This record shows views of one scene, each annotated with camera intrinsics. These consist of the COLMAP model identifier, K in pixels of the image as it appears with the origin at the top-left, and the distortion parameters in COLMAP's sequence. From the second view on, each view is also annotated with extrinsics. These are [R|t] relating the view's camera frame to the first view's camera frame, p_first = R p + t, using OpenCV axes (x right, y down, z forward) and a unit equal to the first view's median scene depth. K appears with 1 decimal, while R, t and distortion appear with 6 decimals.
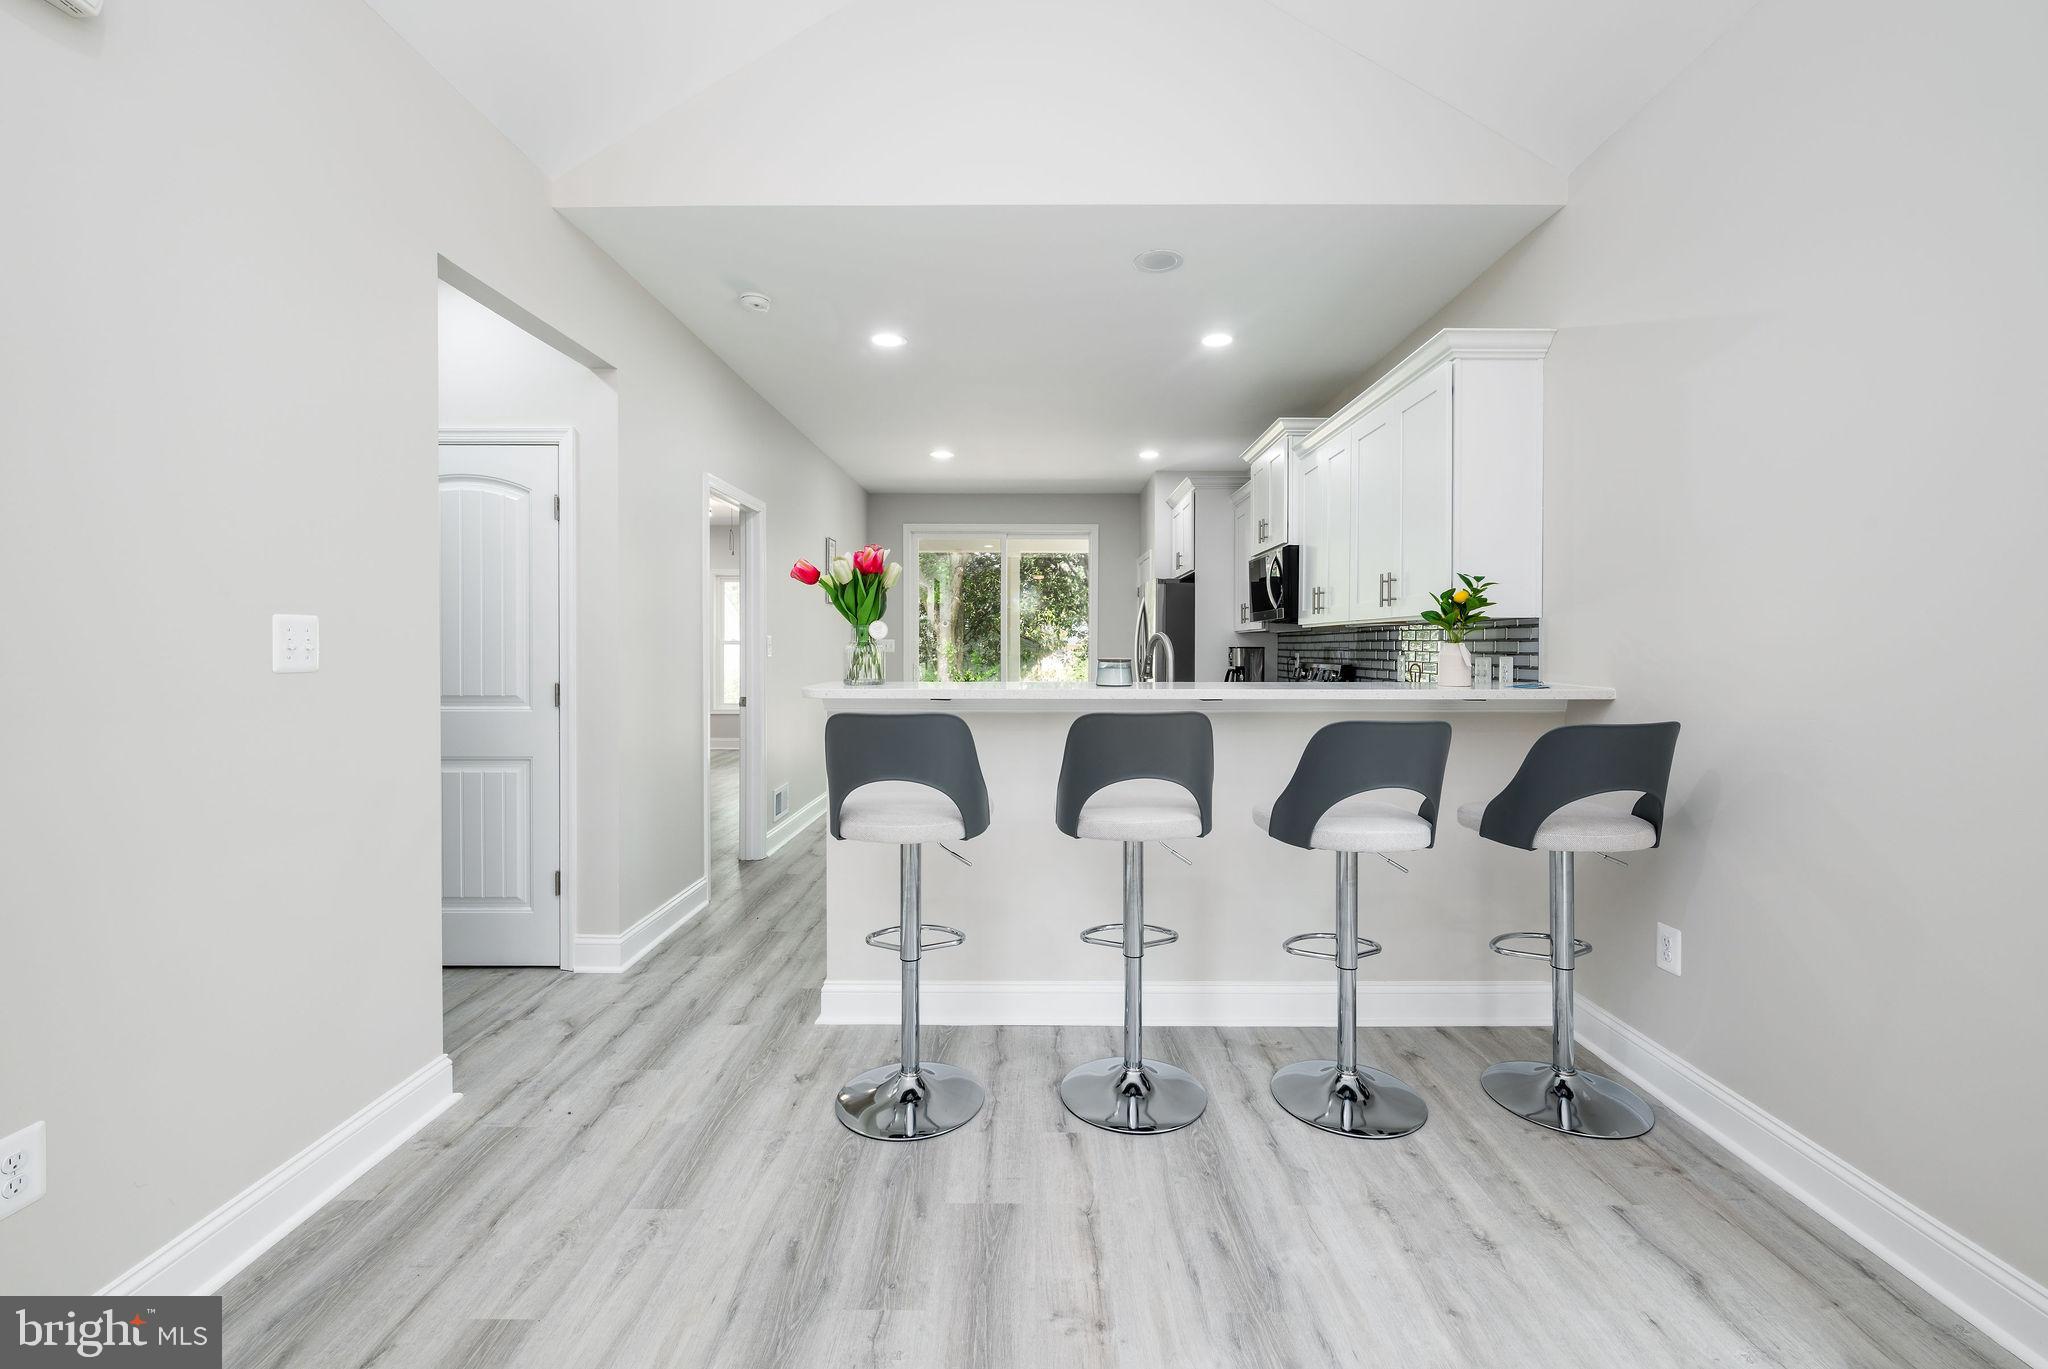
lens RADIAL K [[837.8, 0, 1025.2], [0, 837.8, 667.8], [0, 0, 1]] dist [-0.003439, -0.000353]
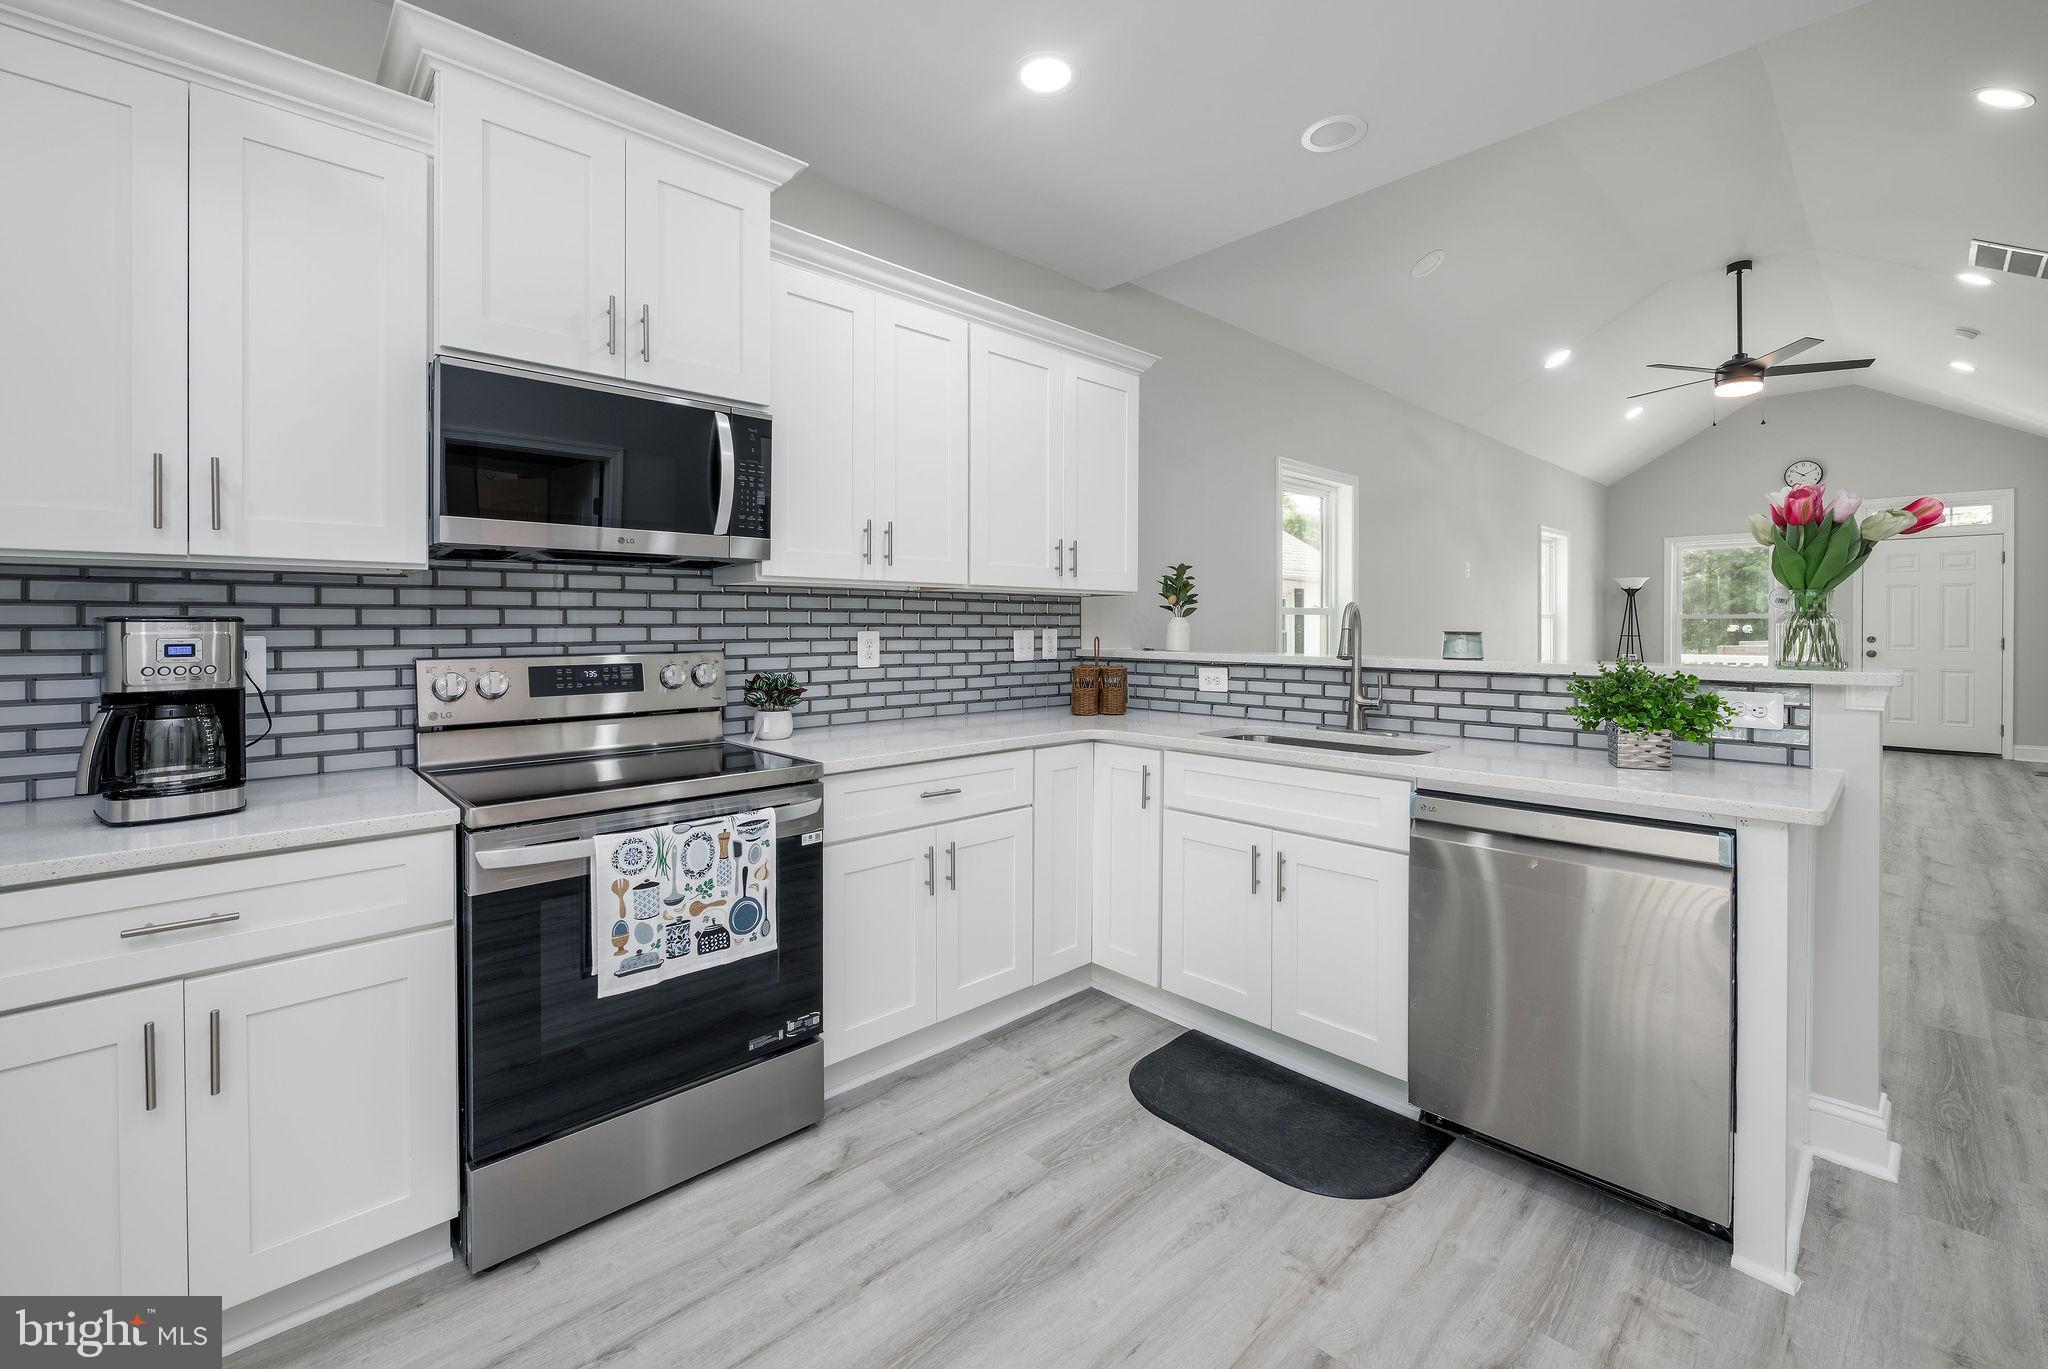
lens RADIAL K [[837.8, 0, 1025.0], [0, 837.8, 631.0], [0, 0, 1]] dist [-0.003439, -0.000353]
pose [[-0.690226, -0.009023, 0.723537, -0.220803], [0.012424, 0.999627, 0.024318, -0.038934], [-0.723487, 0.025775, -0.689857, 1.822446]]
